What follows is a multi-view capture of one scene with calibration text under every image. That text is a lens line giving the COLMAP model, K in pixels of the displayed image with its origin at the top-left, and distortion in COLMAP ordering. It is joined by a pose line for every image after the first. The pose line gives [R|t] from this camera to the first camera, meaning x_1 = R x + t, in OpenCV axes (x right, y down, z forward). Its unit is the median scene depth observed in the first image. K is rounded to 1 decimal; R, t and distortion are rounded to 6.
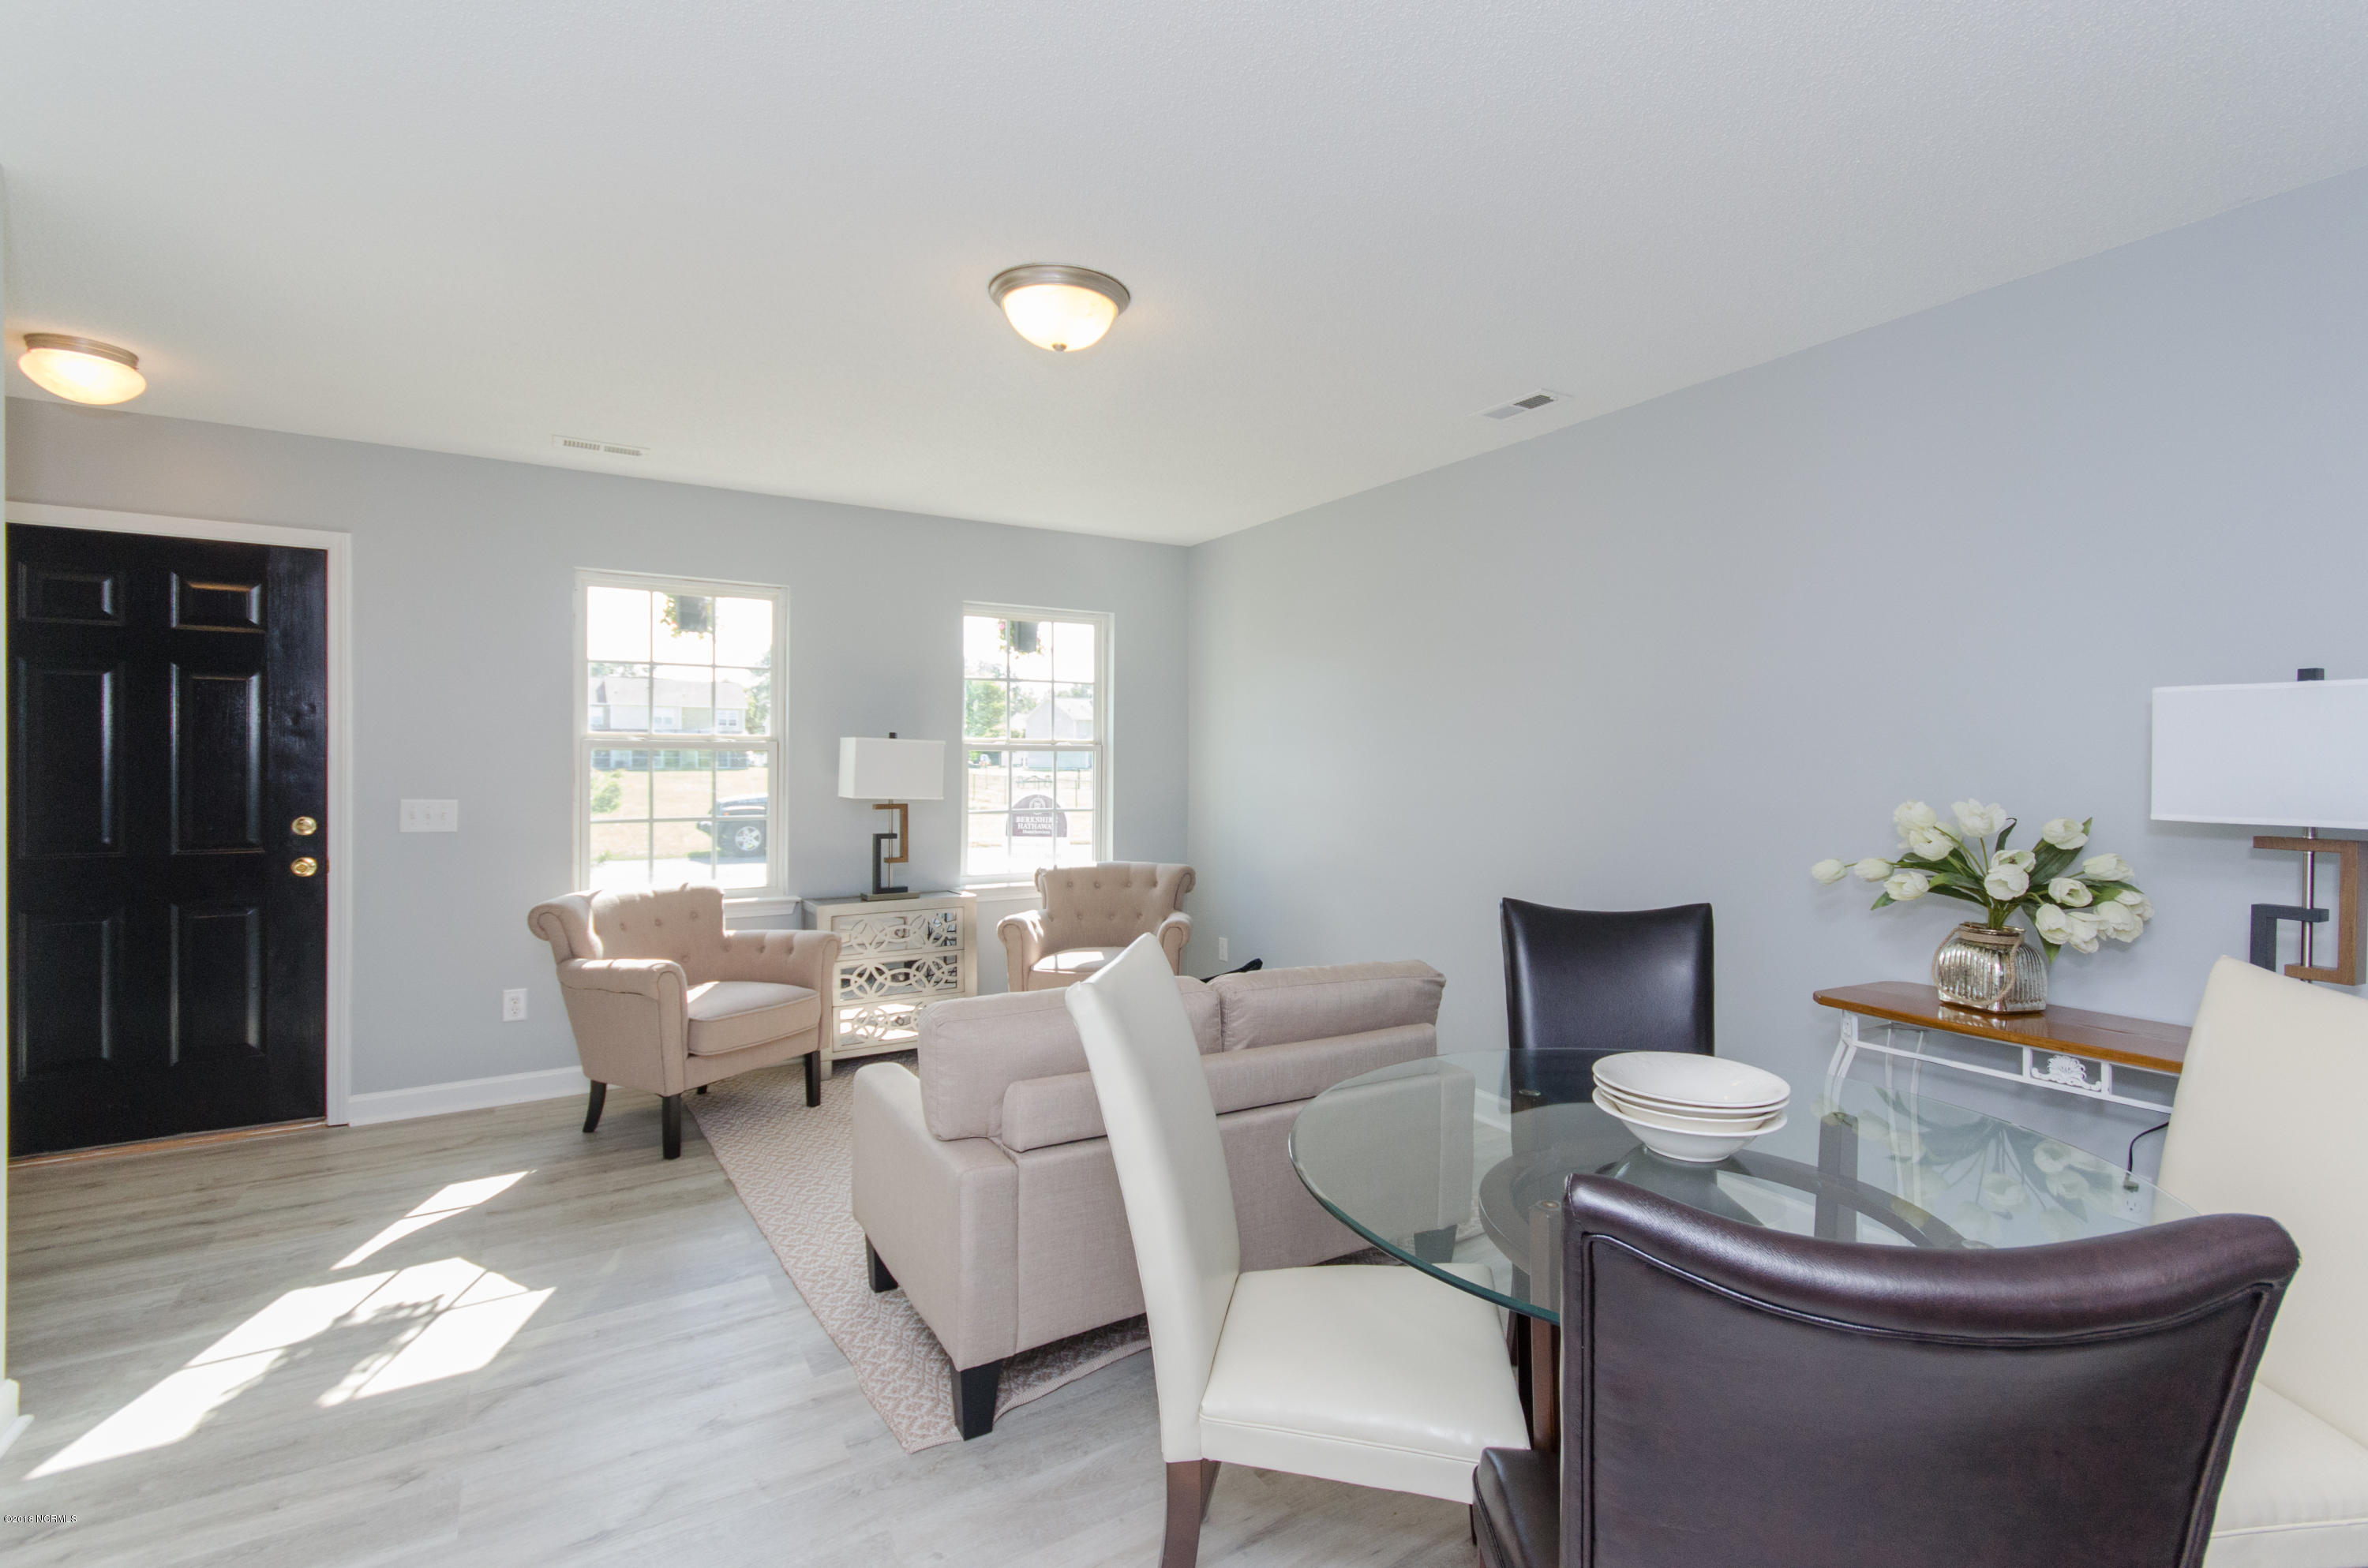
lens RADIAL K [[1077.1, 0, 1241.9], [0, 1077.1, 759.2], [0, 0, 1]] dist [0.001532, 0.000712]
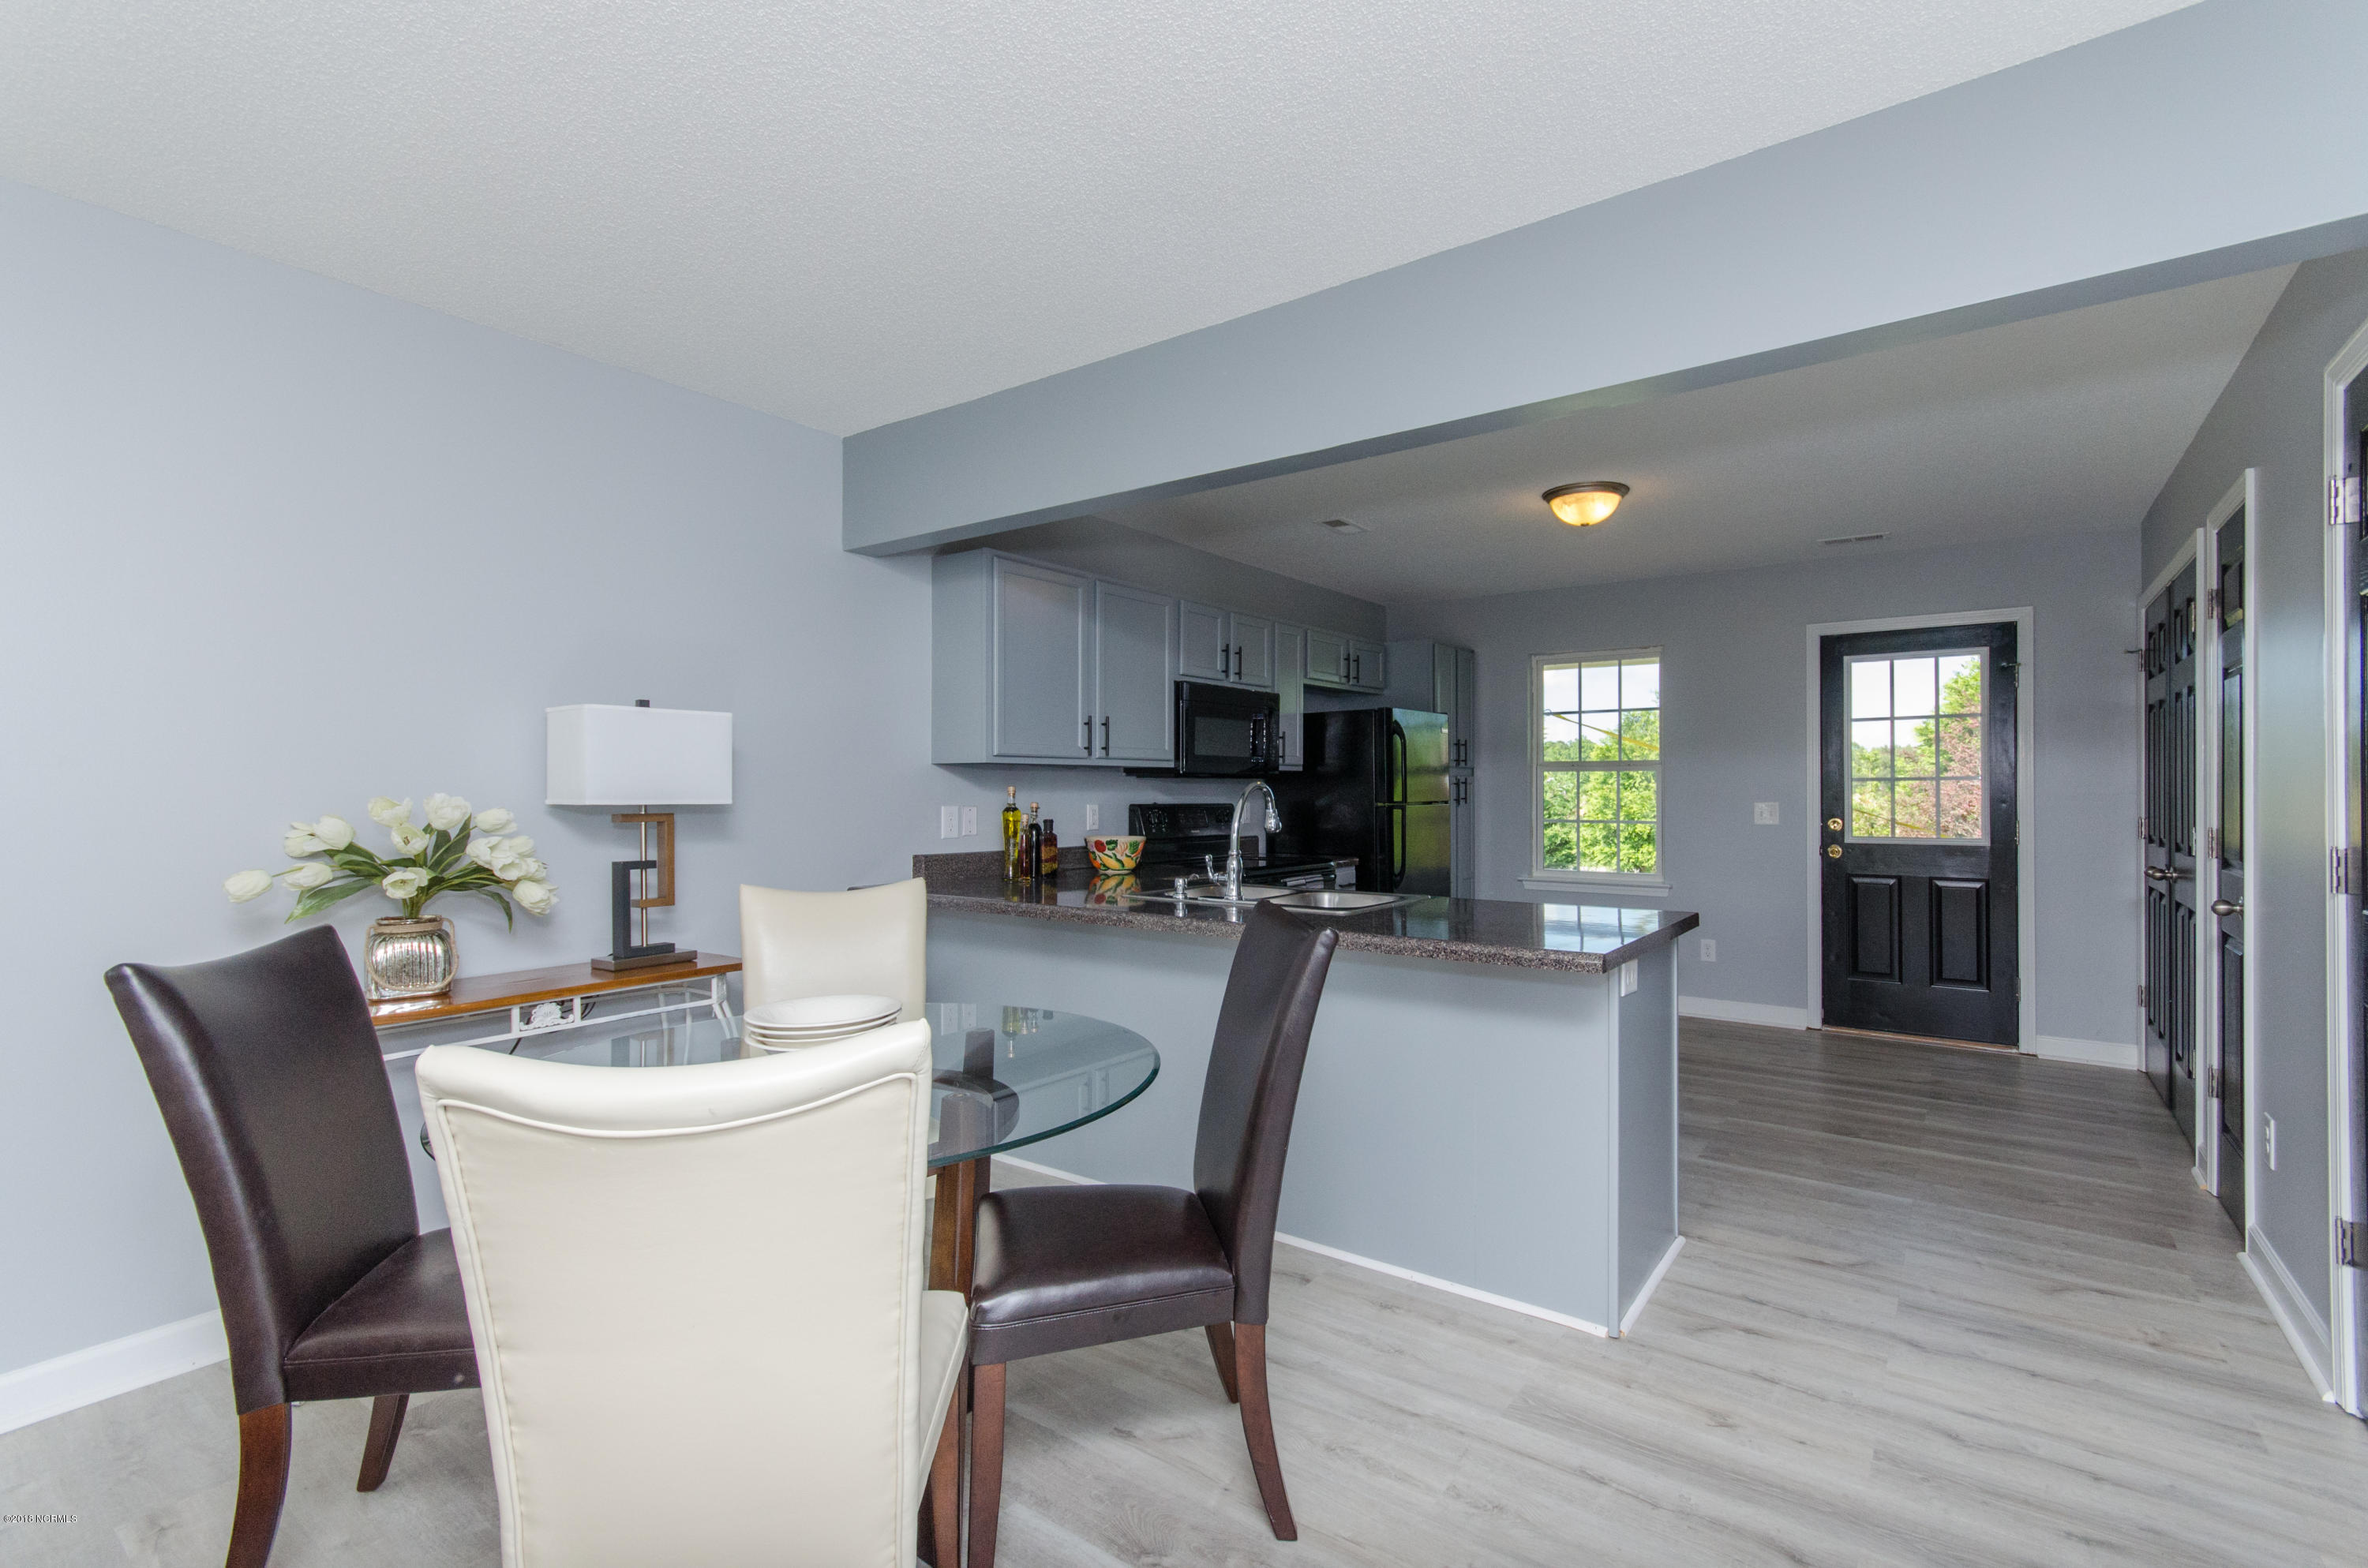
lens RADIAL K [[1056.3, 0, 1231.1], [0, 1056.3, 785.9], [0, 0, 1]] dist [0.002172, 0.000141]
pose [[-0.367496, -0.000055, 0.930025, -0.337852], [-0.000401, 1.000000, -0.000099, 0.018044], [-0.930025, -0.000409, -0.367496, 0.396518]]
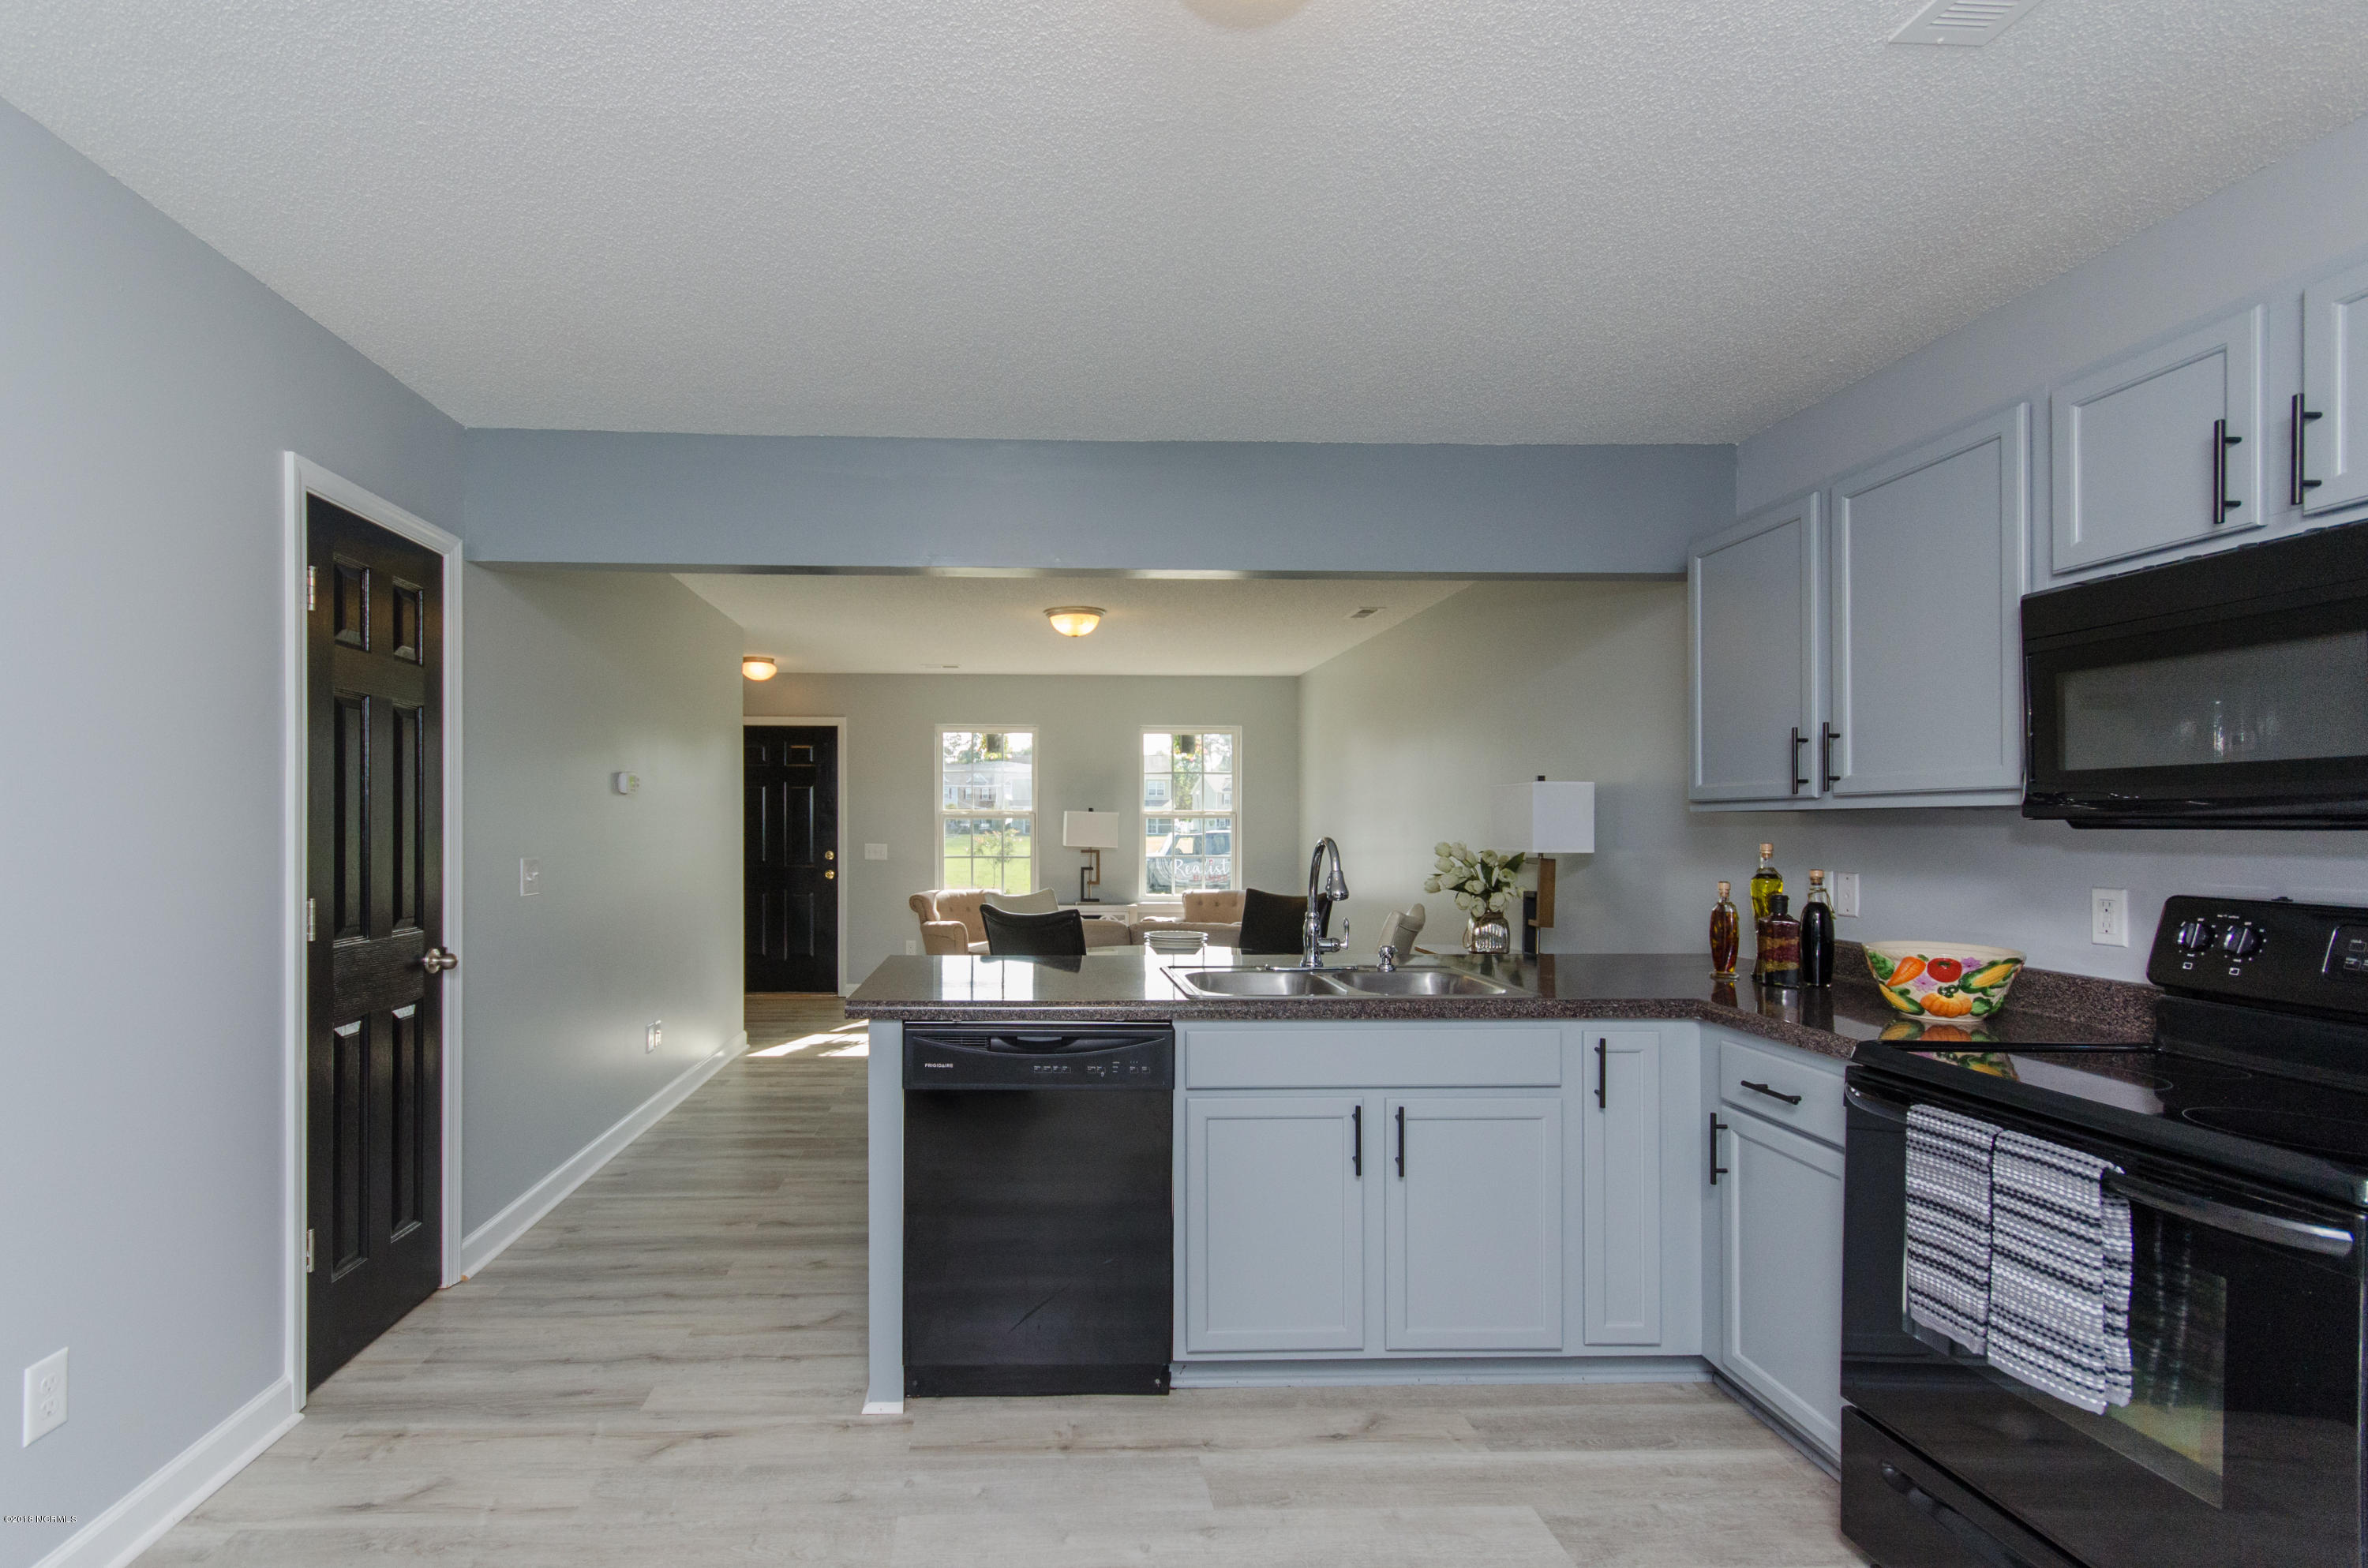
lens RADIAL K [[1119.2, 0, 1053.3], [0, 1119.2, 821.5], [0, 0, 1]] dist [0.010909, -0.000142]
pose [[0.854534, -0.003541, -0.519383, 0.657896], [0.000793, 0.999984, -0.005512, 0.007539], [0.519395, 0.004299, 0.854524, -0.661170]]
